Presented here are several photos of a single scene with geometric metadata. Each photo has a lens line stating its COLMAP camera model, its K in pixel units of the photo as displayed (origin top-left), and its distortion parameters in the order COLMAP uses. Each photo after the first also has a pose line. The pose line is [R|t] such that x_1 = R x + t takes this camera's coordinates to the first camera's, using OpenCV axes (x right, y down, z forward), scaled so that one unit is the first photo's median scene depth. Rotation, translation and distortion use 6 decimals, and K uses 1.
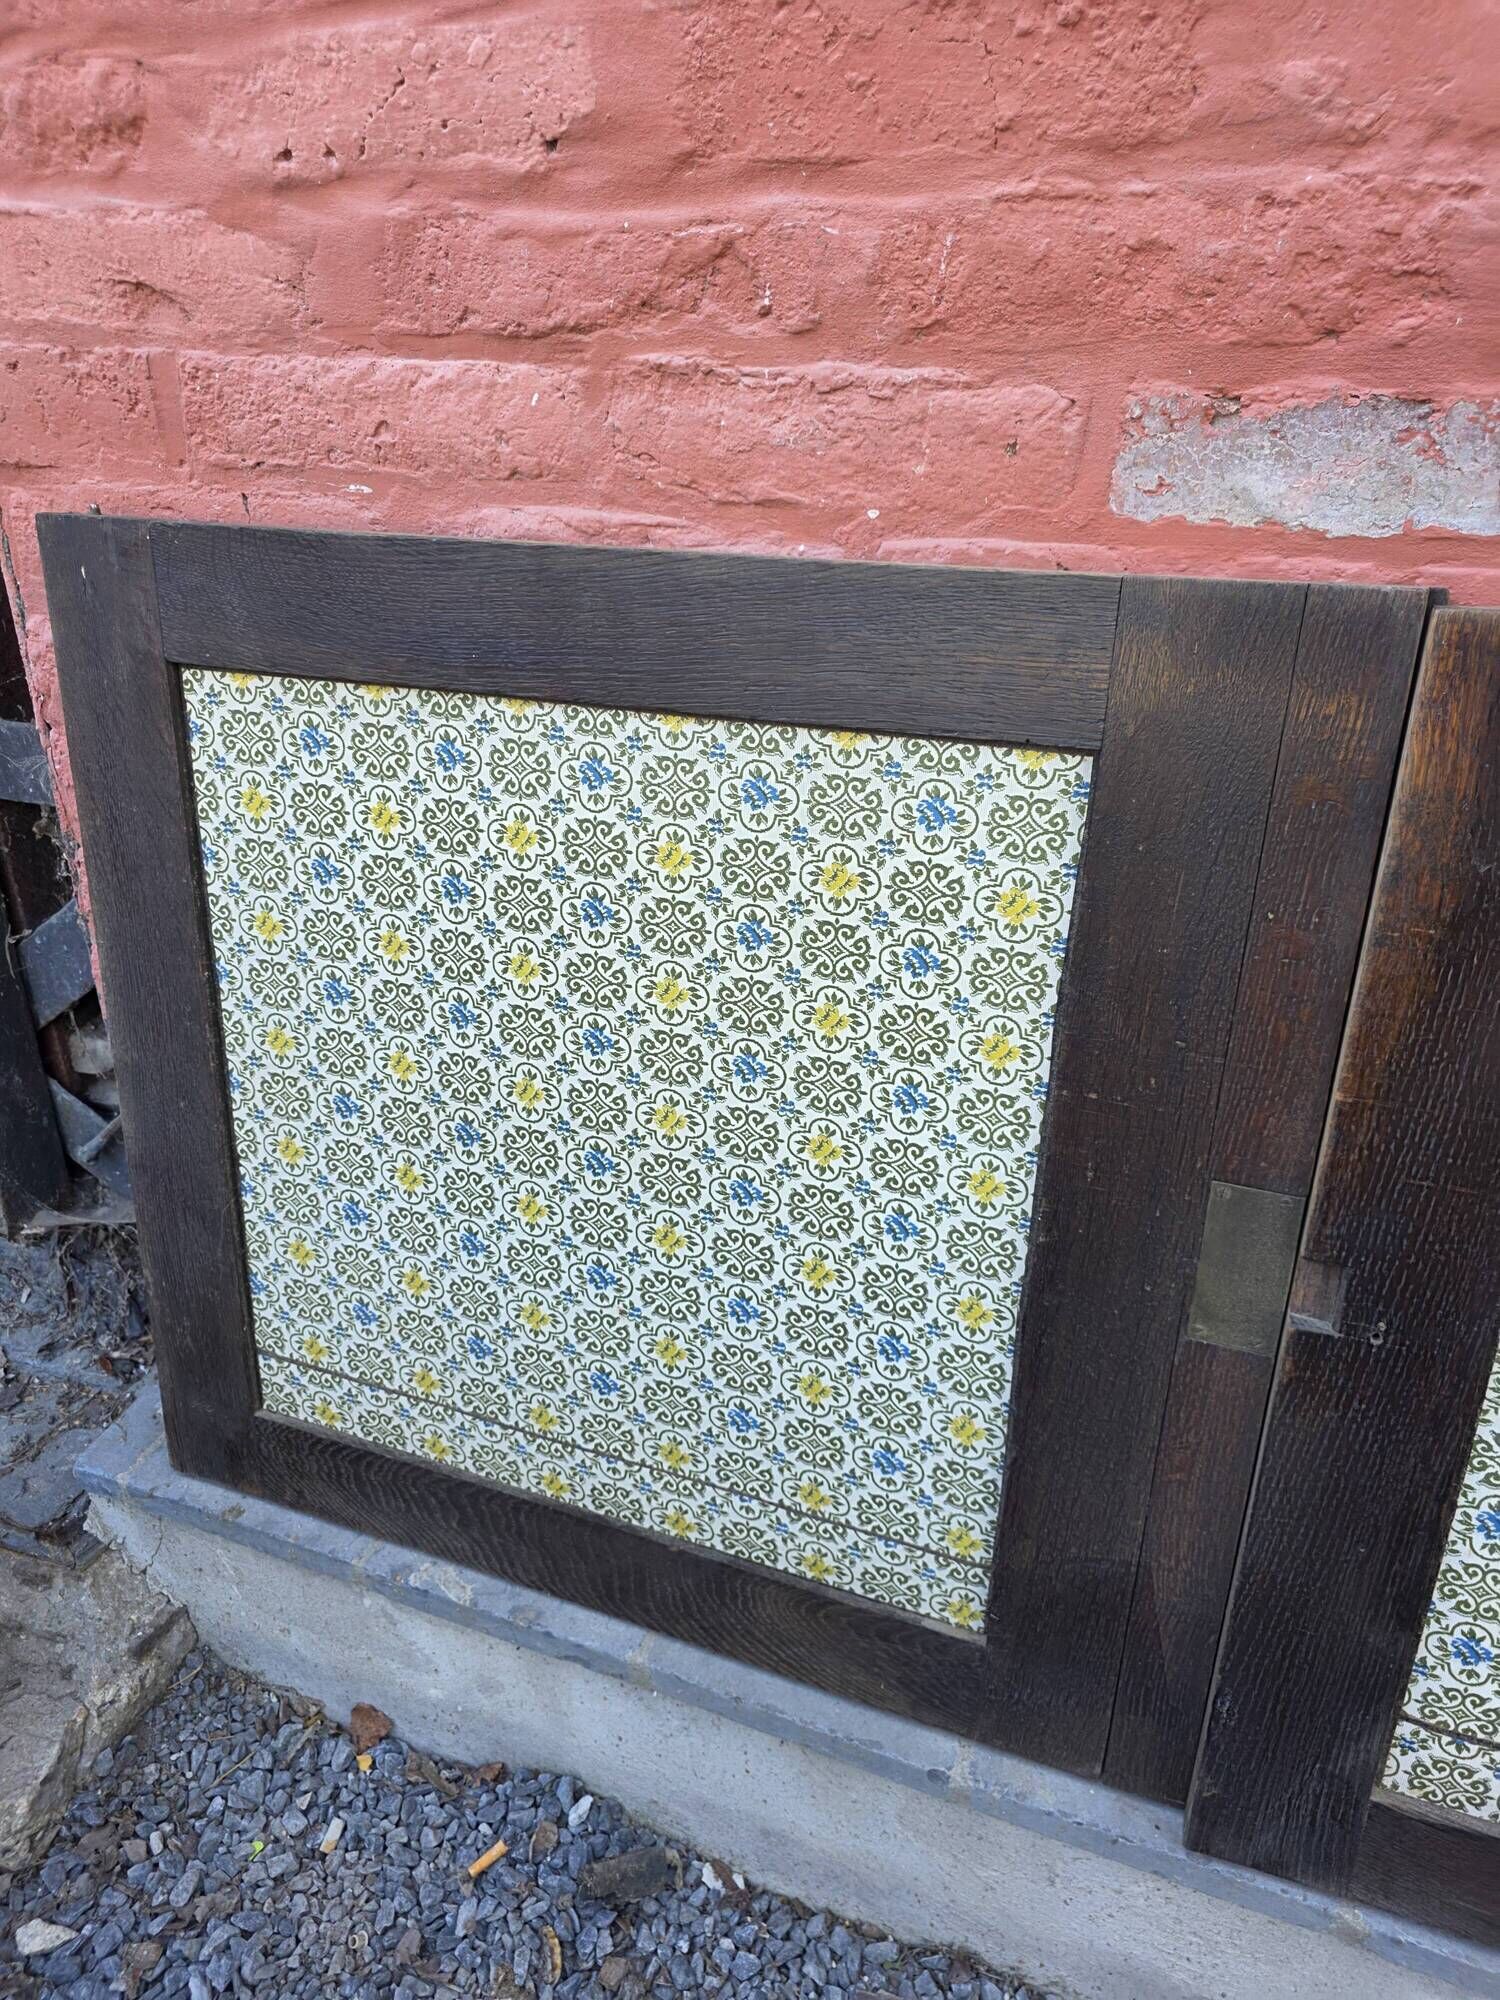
lens RADIAL K [[1349.2, 0, 765.0], [0, 1349.2, 1017.6], [0, 0, 1]] dist [0.013001, -0.008102]
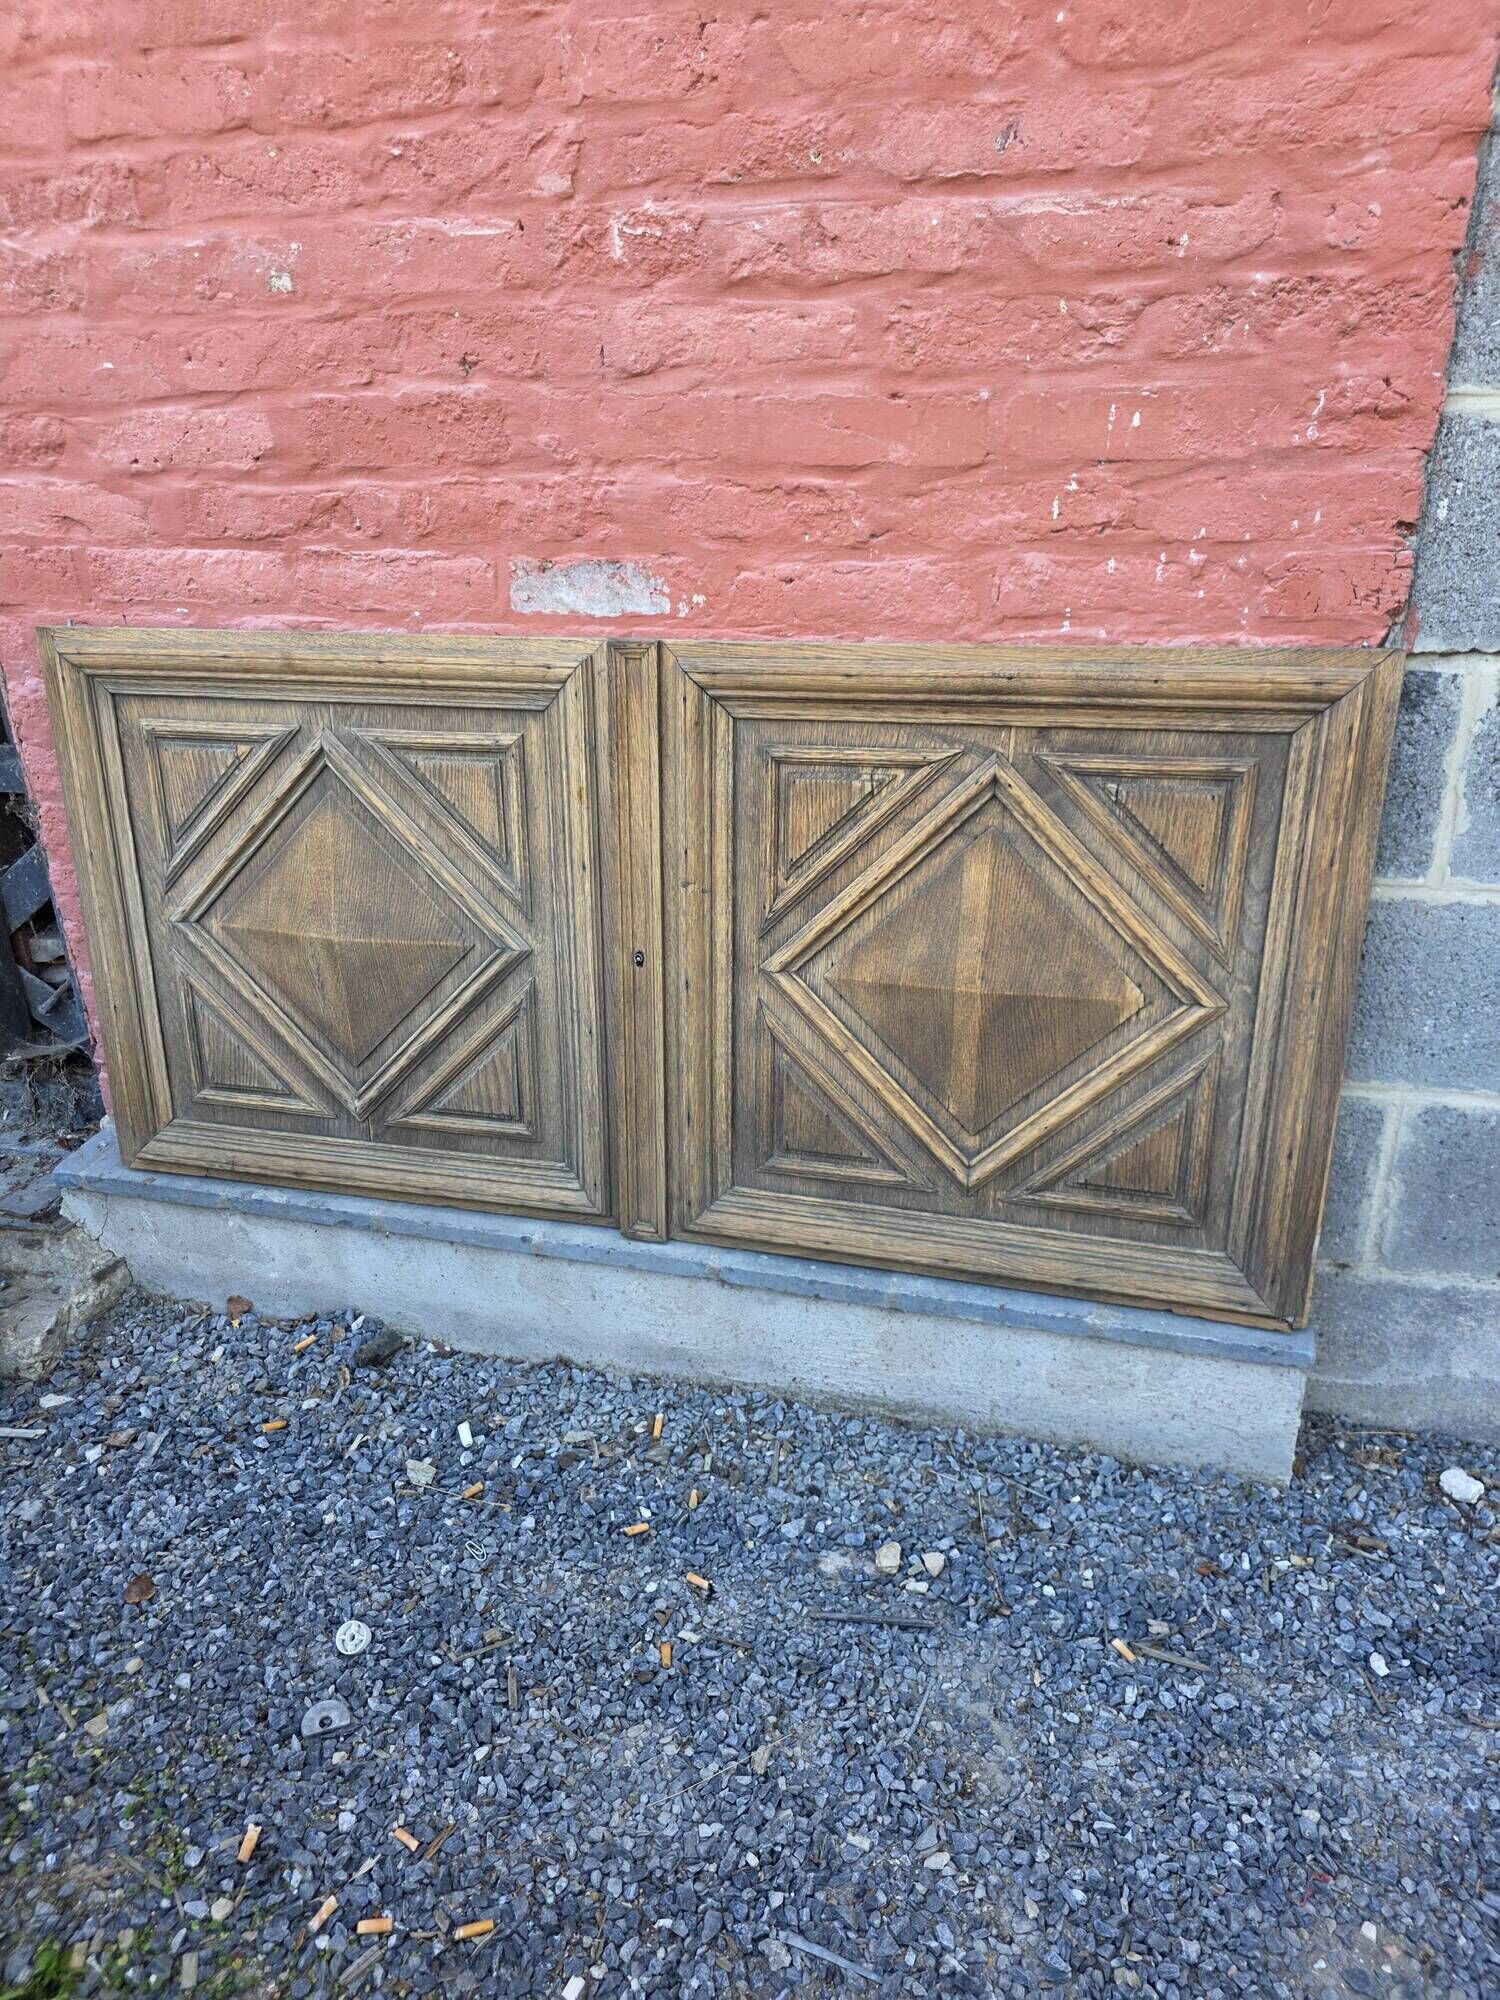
lens RADIAL K [[1328.8, 0, 750.1], [0, 1328.8, 1016.6], [0, 0, 1]] dist [0.036299, -0.031483]
pose [[0.995347, -0.069930, 0.066289, 0.399351], [0.071946, 0.997001, -0.028515, 0.360866], [-0.064097, 0.033152, 0.997393, -1.113760]]
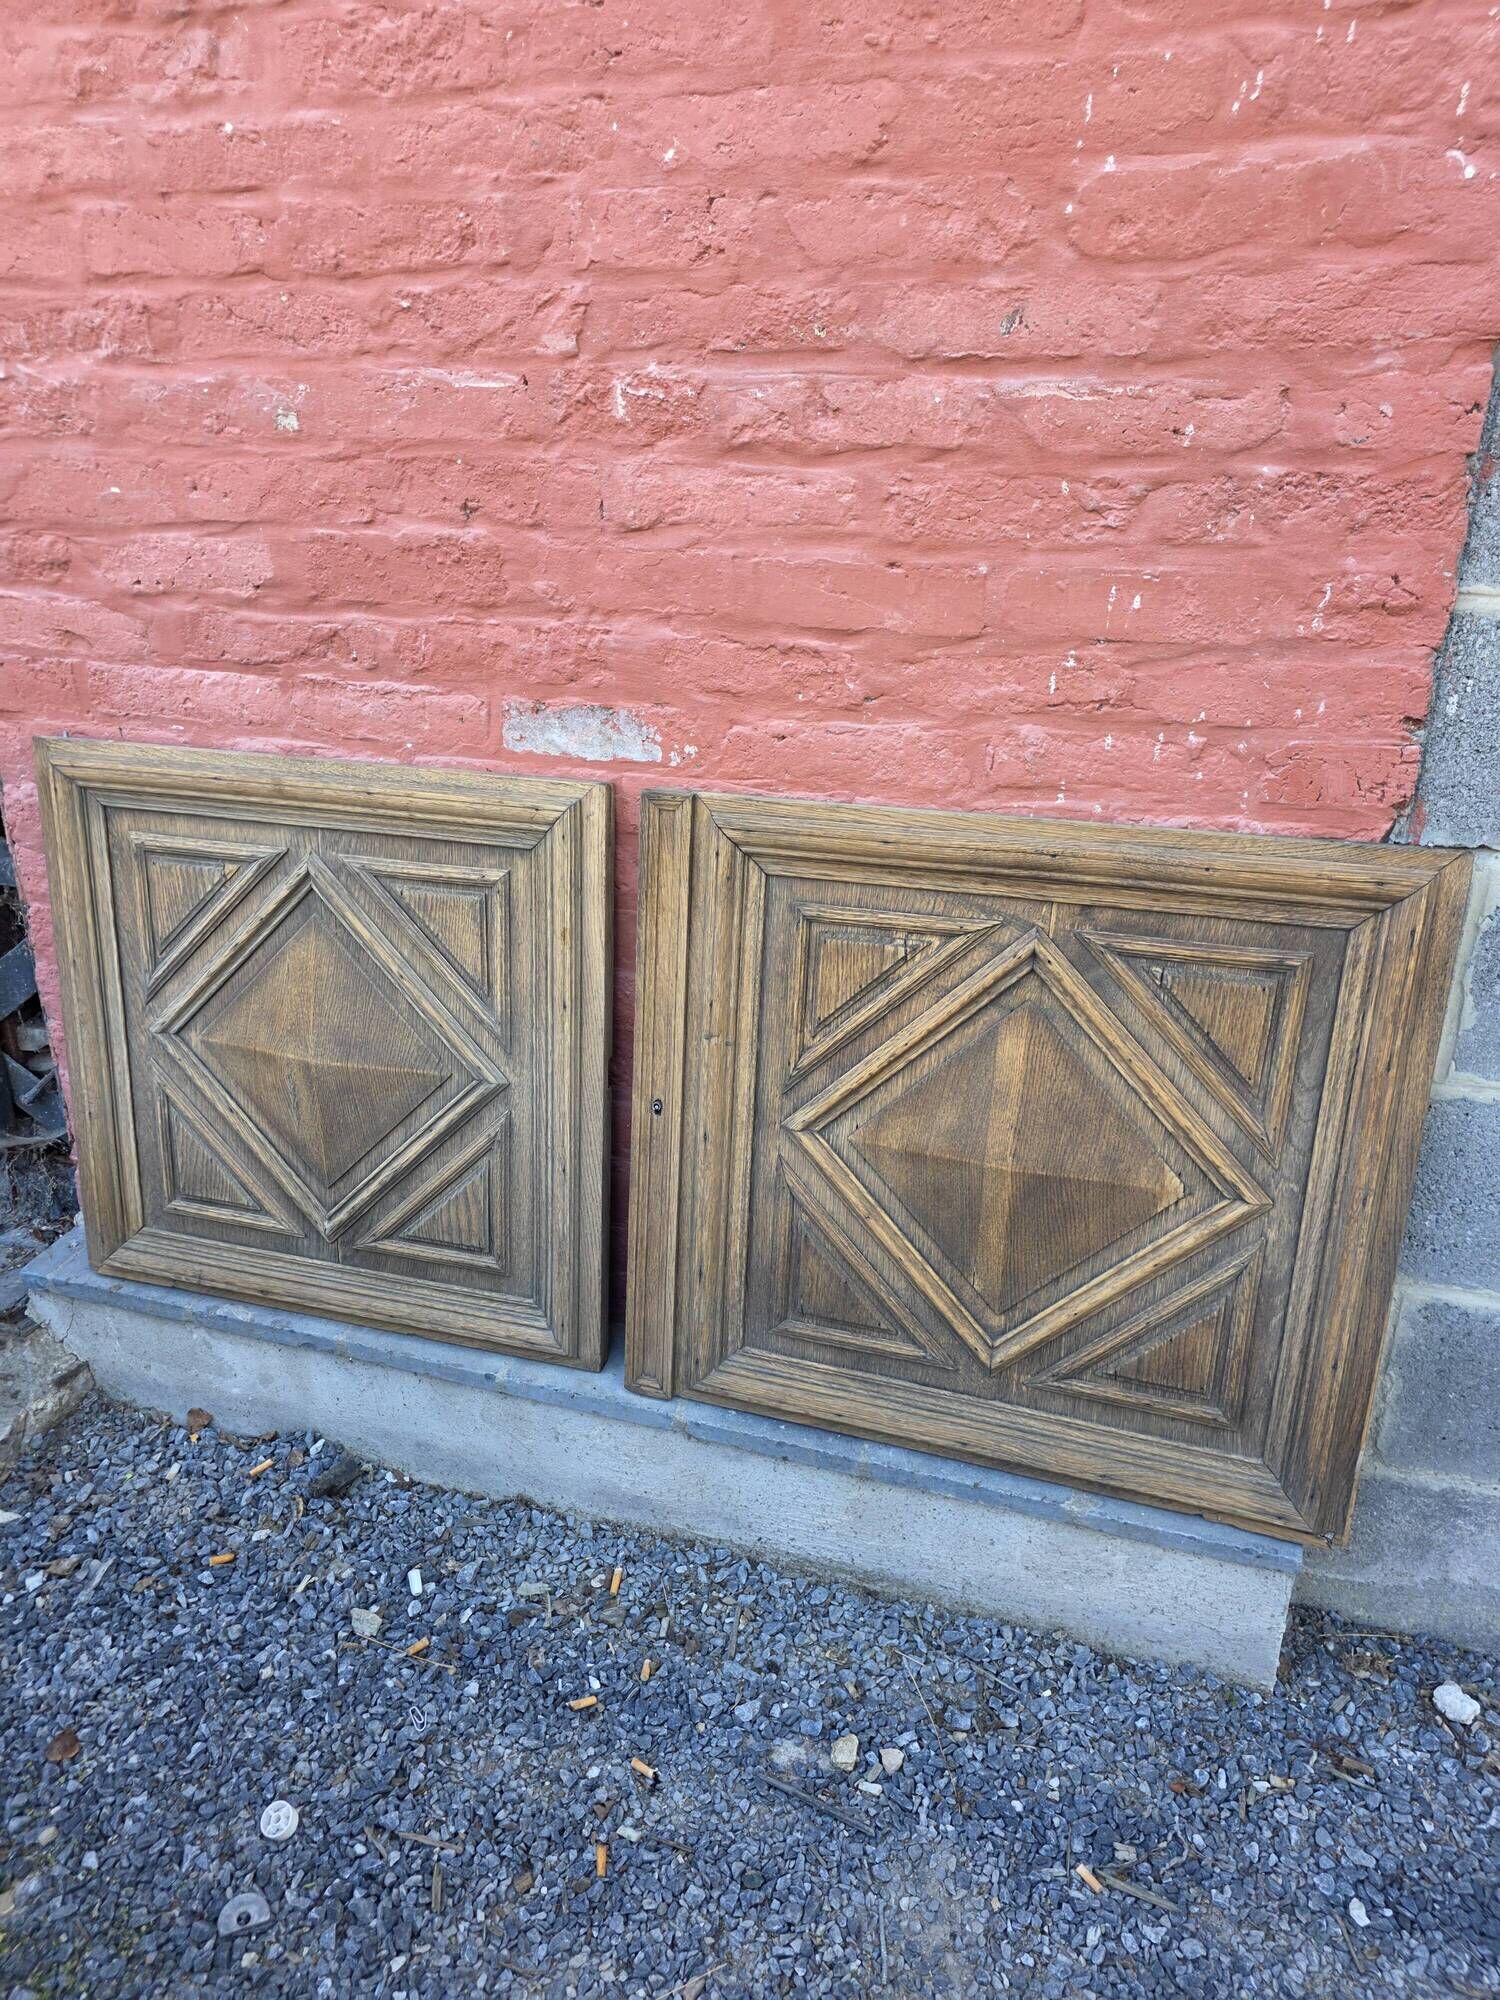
lens RADIAL K [[1328.0, 0, 742.9], [0, 1328.0, 995.9], [0, 0, 1]] dist [0.034612, -0.026365]
pose [[0.998655, -0.024372, 0.045770, 0.474017], [0.027526, 0.997195, -0.069598, 0.187102], [-0.043945, 0.070764, 0.996525, -1.073900]]
